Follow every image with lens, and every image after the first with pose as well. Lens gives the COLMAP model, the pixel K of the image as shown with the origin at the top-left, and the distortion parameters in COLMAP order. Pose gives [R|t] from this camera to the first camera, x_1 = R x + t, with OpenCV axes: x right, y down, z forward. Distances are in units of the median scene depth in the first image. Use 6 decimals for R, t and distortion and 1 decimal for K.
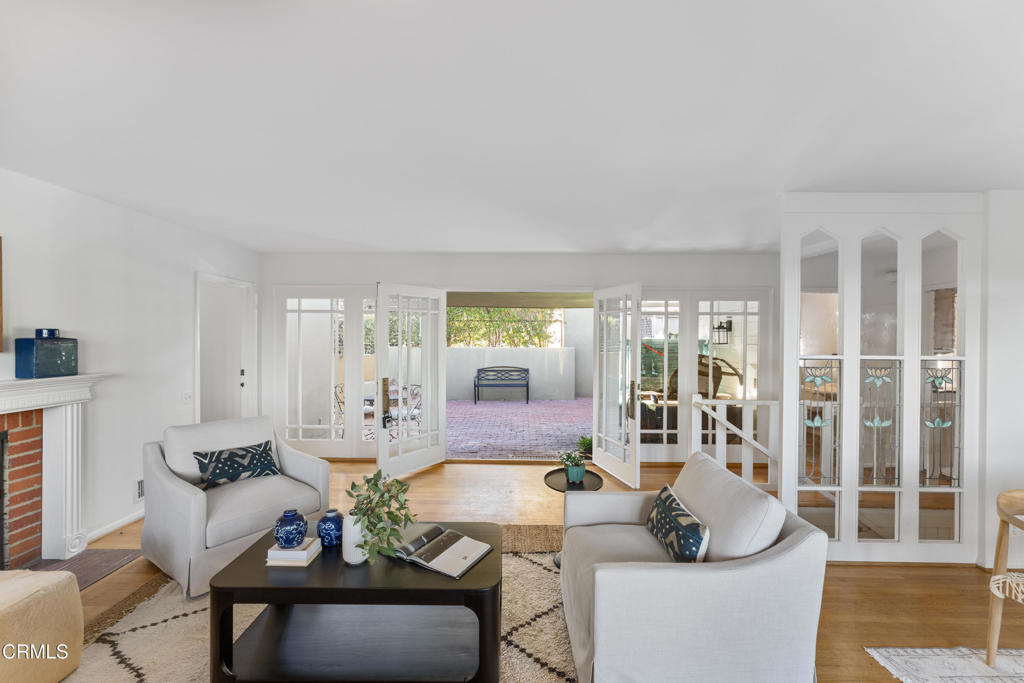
lens RADIAL K [[413.4, 0, 522.8], [0, 413.4, 342.7], [0, 0, 1]] dist [-0.002370, 0.001043]
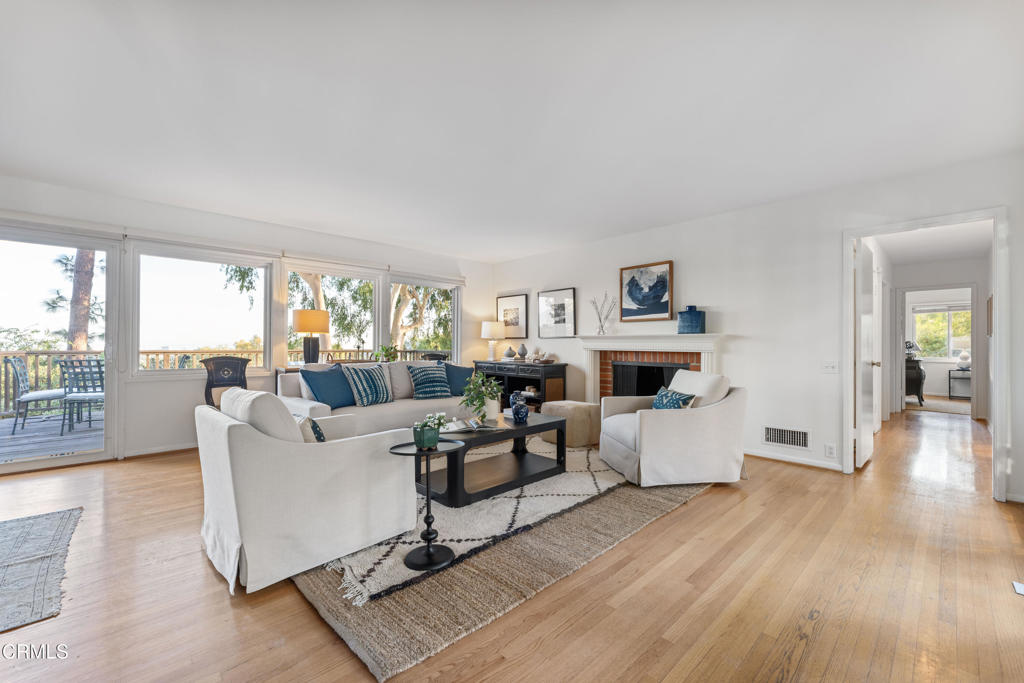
lens RADIAL K [[413.4, 0, 509.1], [0, 413.4, 342.7], [0, 0, 1]] dist [-0.002370, 0.001043]
pose [[-0.728650, -0.013962, -0.684744, 0.509472], [-0.018394, 0.999830, -0.000813, 0.121359], [0.684639, 0.012003, -0.728783, 1.562378]]
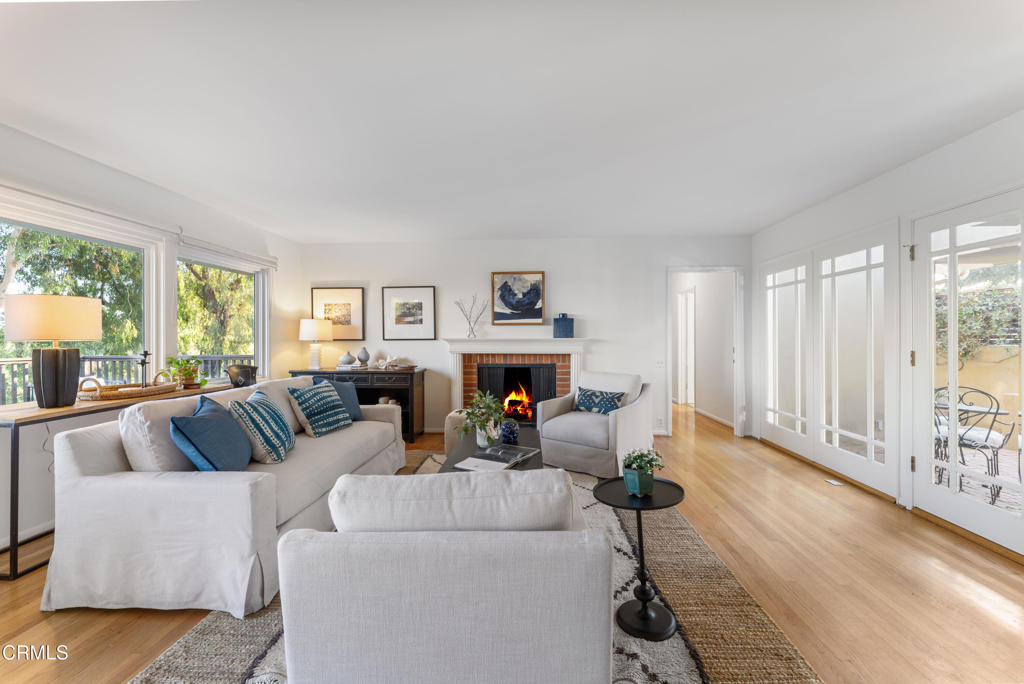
lens RADIAL K [[413.4, 0, 509.2], [0, 413.4, 339.9], [0, 0, 1]] dist [-0.002370, 0.001043]
pose [[-0.059466, 0.001106, -0.998230, 0.737459], [-0.010140, 0.999947, 0.001712, 0.082231], [0.998179, 0.010224, -0.059452, 0.779623]]
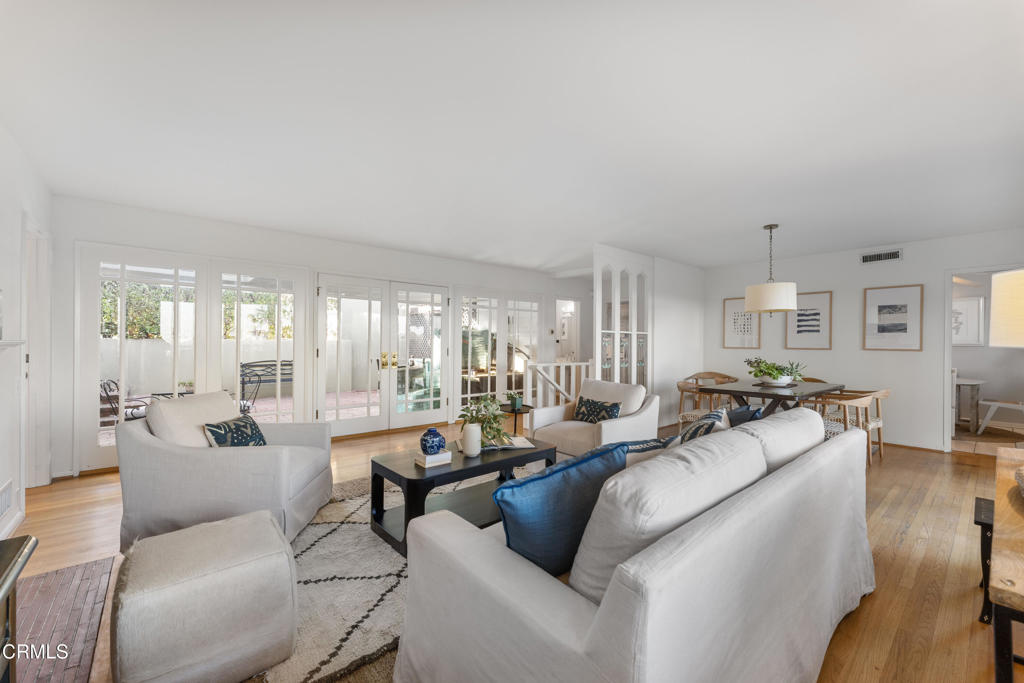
lens RADIAL K [[413.4, 0, 518.0], [0, 413.4, 345.0], [0, 0, 1]] dist [-0.002370, 0.001043]
pose [[0.743222, -0.005960, 0.669019, -0.833304], [0.007216, 0.999974, 0.000893, 0.087926], [-0.669006, 0.004164, 0.743245, -0.136044]]
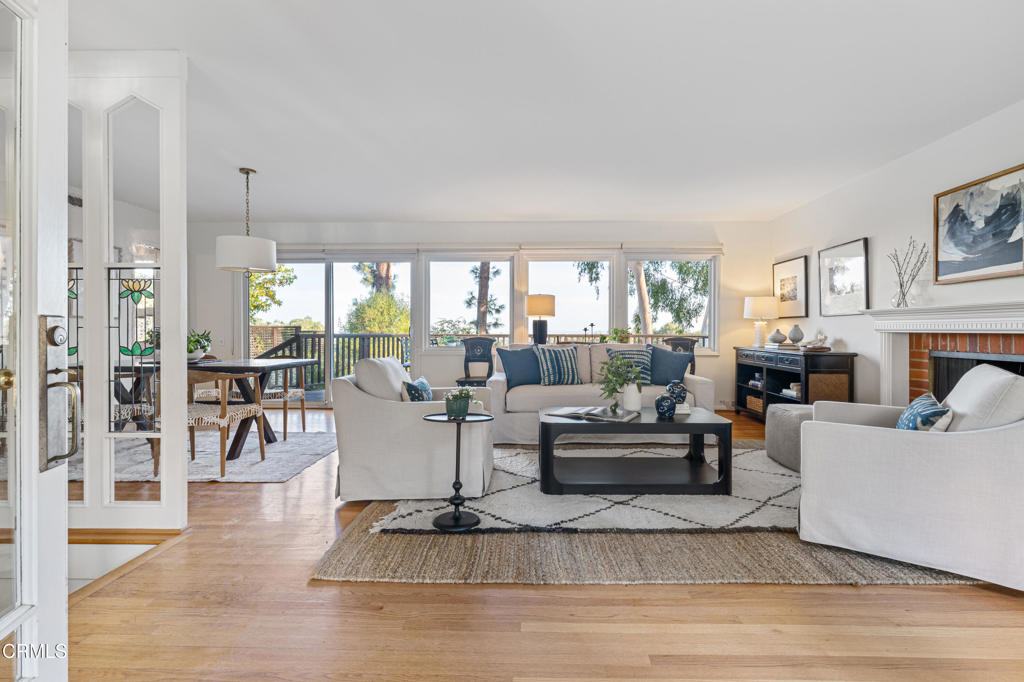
lens RADIAL K [[453.6, 0, 527.2], [0, 453.6, 330.8], [0, 0, 1]] dist [-0.001804, 0.000729]
pose [[-0.999807, -0.008759, 0.017558, -0.027007], [-0.008552, 0.999894, 0.011817, 0.135079], [-0.017659, 0.011664, -0.999776, 1.775752]]
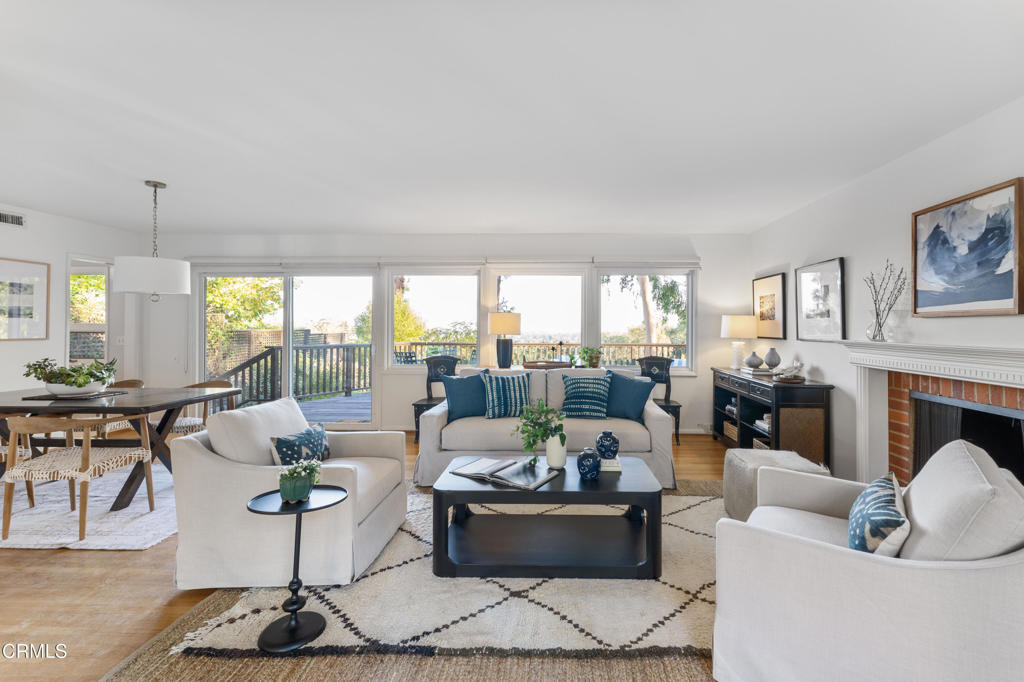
lens RADIAL K [[432.5, 0, 547.2], [0, 432.5, 323.5], [0, 0, 1]] dist [0.000927, 0.000073]
pose [[-0.999585, -0.010470, 0.026844, -0.268910], [-0.010372, 0.999939, 0.003770, 0.040886], [-0.026882, 0.003490, -0.999633, 1.569619]]
